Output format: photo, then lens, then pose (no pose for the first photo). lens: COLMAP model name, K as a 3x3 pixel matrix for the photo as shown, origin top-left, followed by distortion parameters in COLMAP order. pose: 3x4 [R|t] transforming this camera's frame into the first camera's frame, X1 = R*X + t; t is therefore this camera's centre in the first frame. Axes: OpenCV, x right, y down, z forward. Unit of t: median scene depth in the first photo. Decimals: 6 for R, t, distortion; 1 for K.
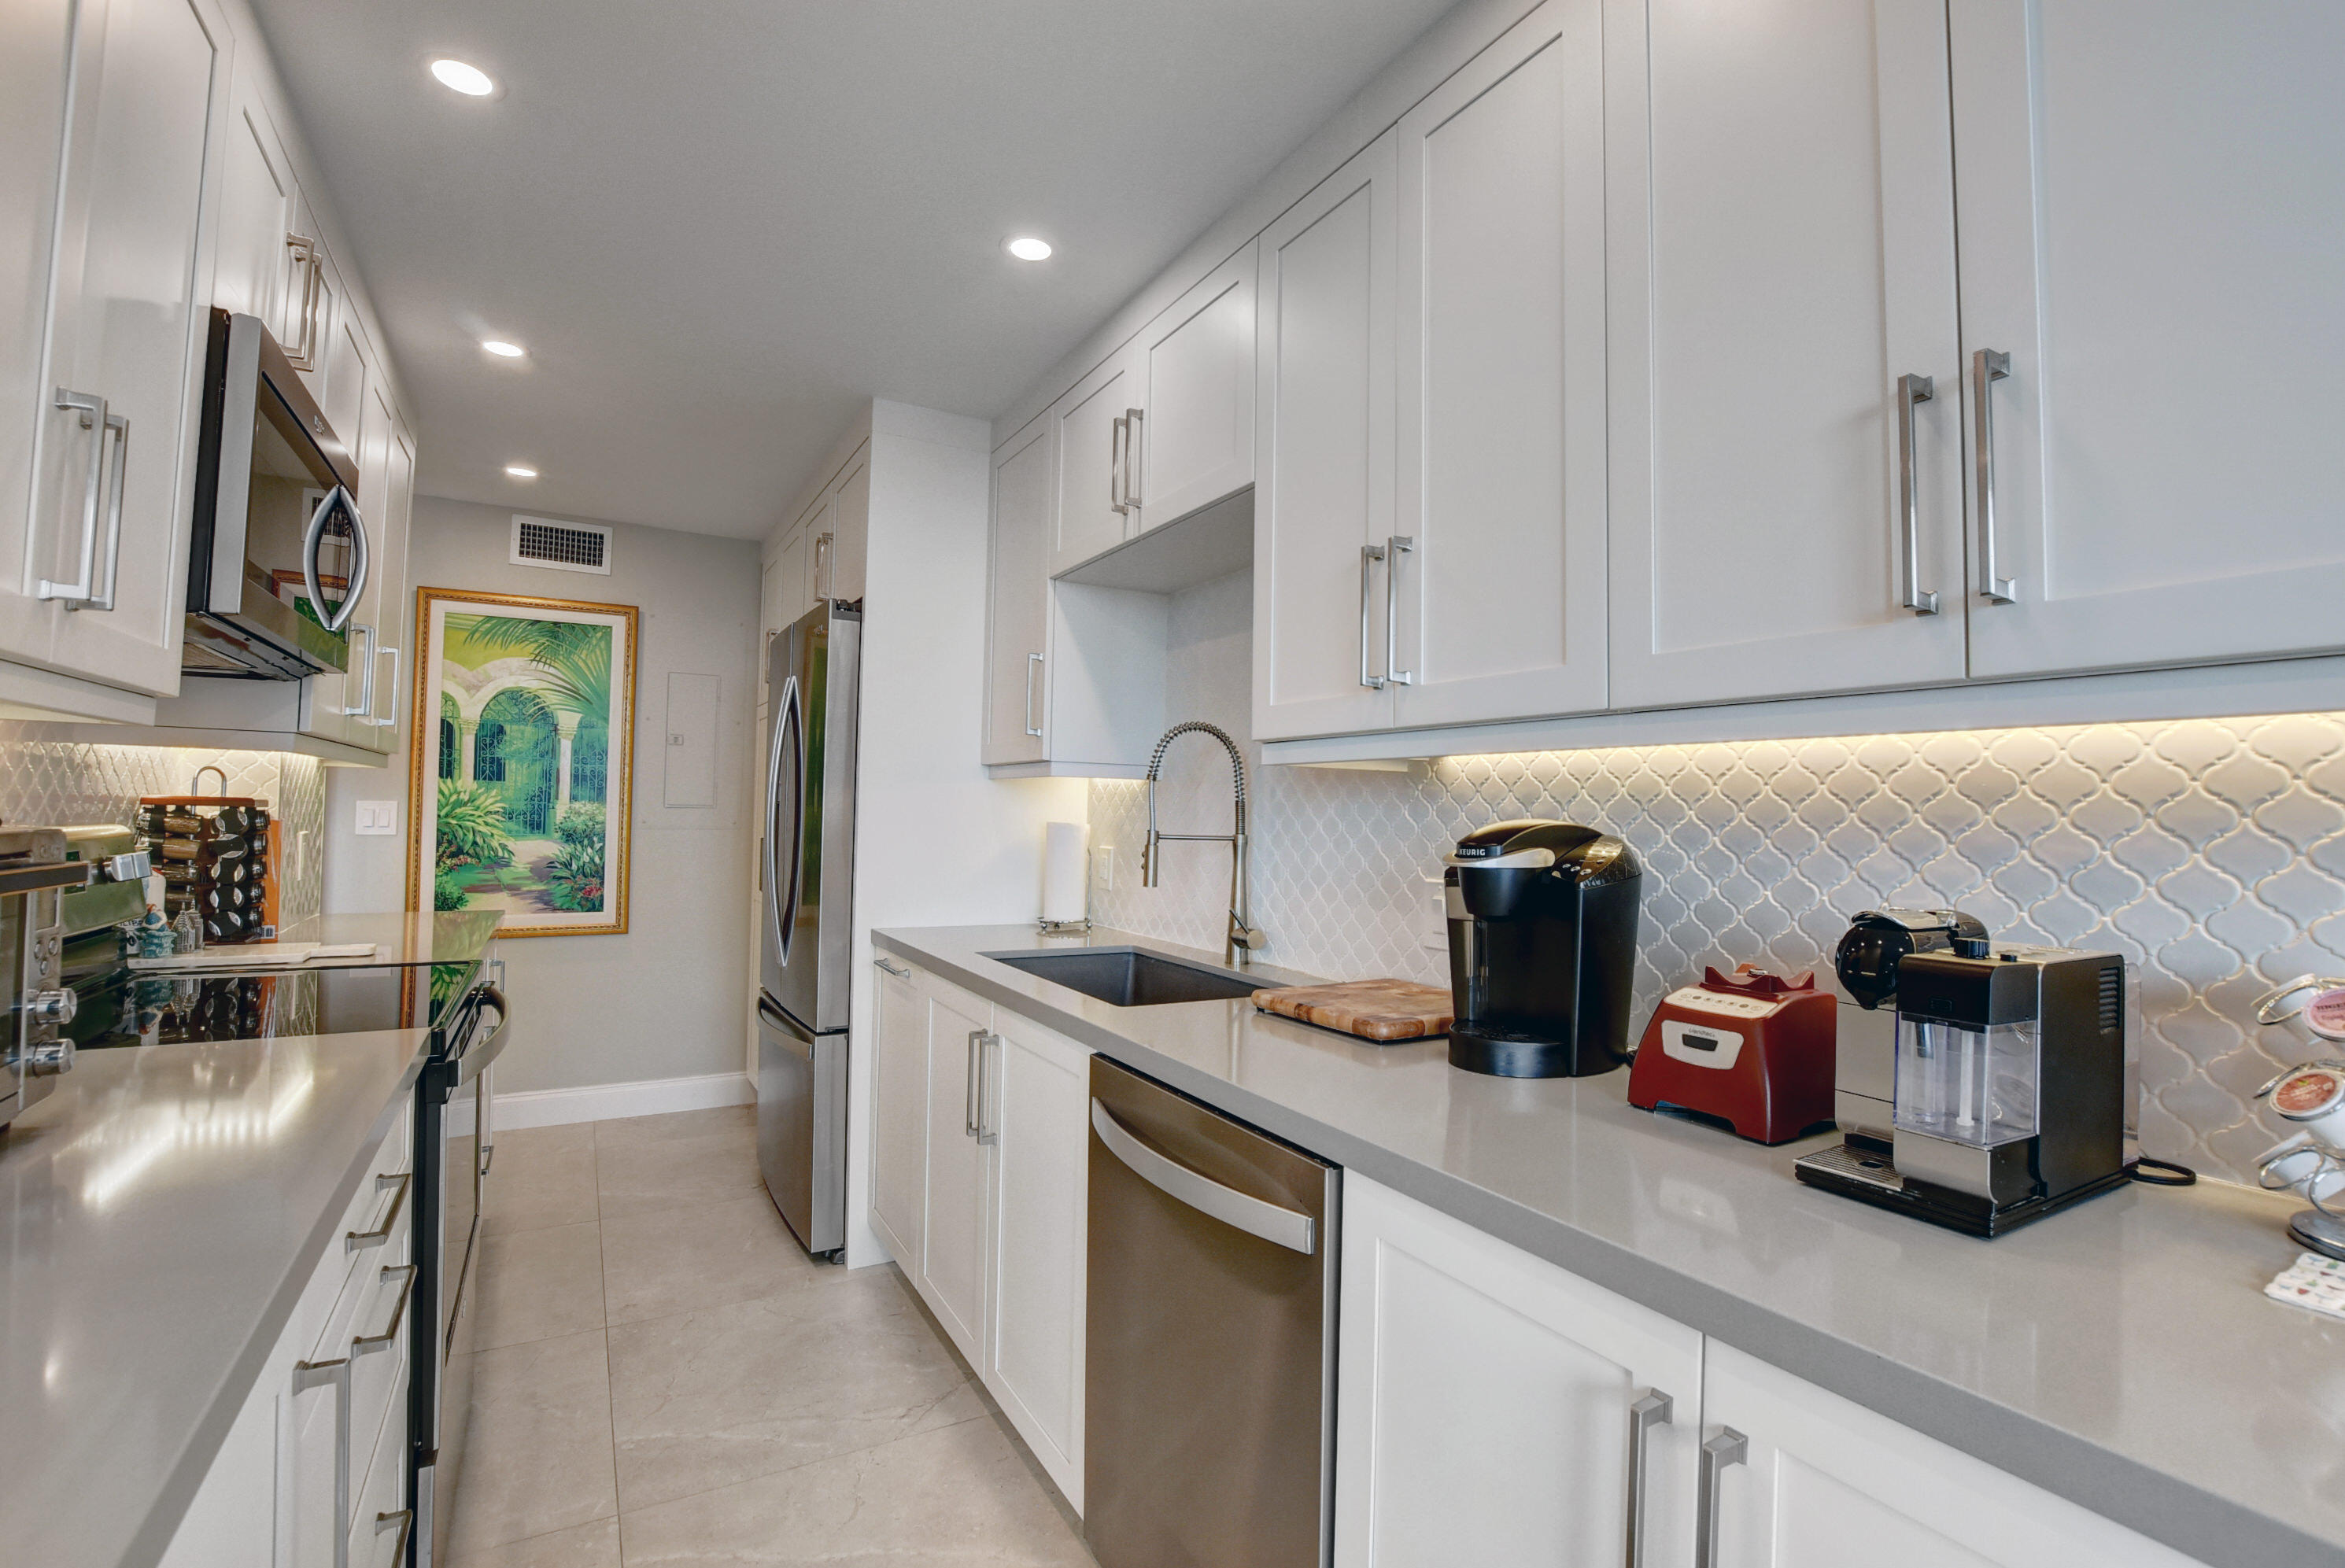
lens RADIAL K [[1043.8, 0, 1172.5], [0, 1043.8, 784.0], [0, 0, 1]] dist [-0.044484, -0.000008]
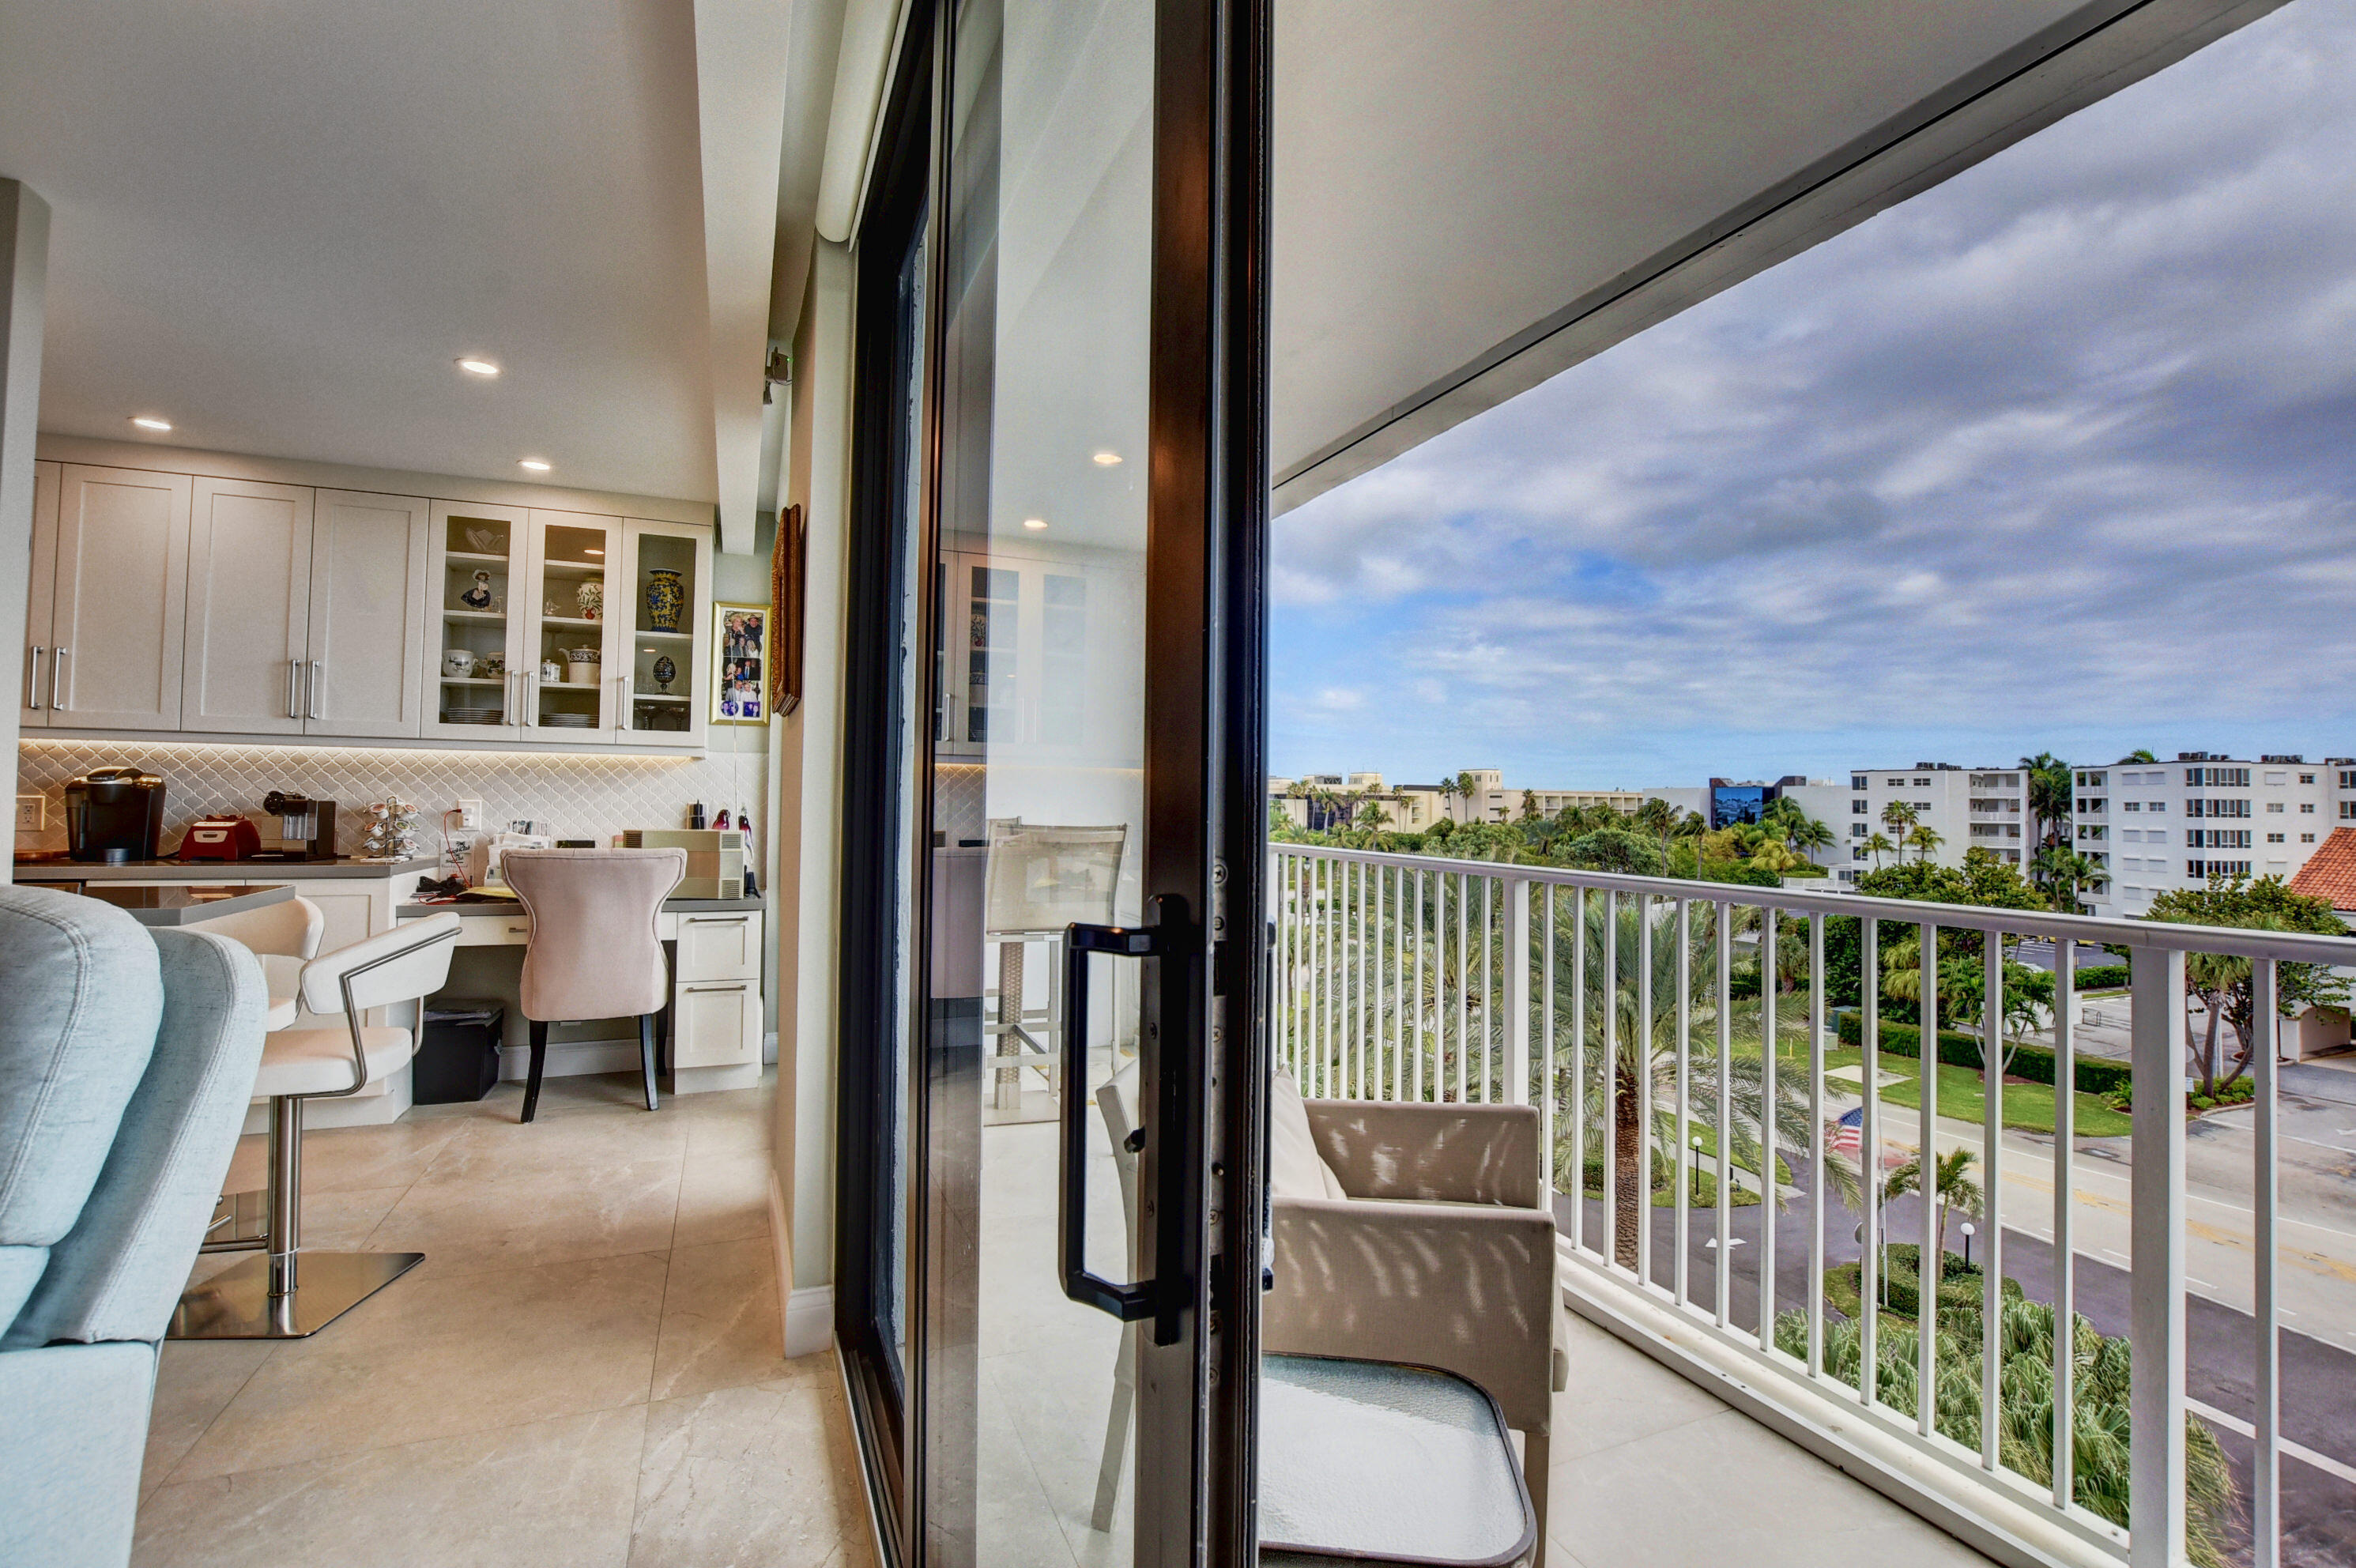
lens RADIAL K [[1064.6, 0, 1177.6], [0, 1064.6, 772.5], [0, 0, 1]] dist [-0.032097, 0.000058]
pose [[0.131067, 0.015809, 0.991247, -2.561608], [-0.037005, 0.999254, -0.011044, -0.025775], [-0.990683, -0.035234, 0.131555, -2.691470]]
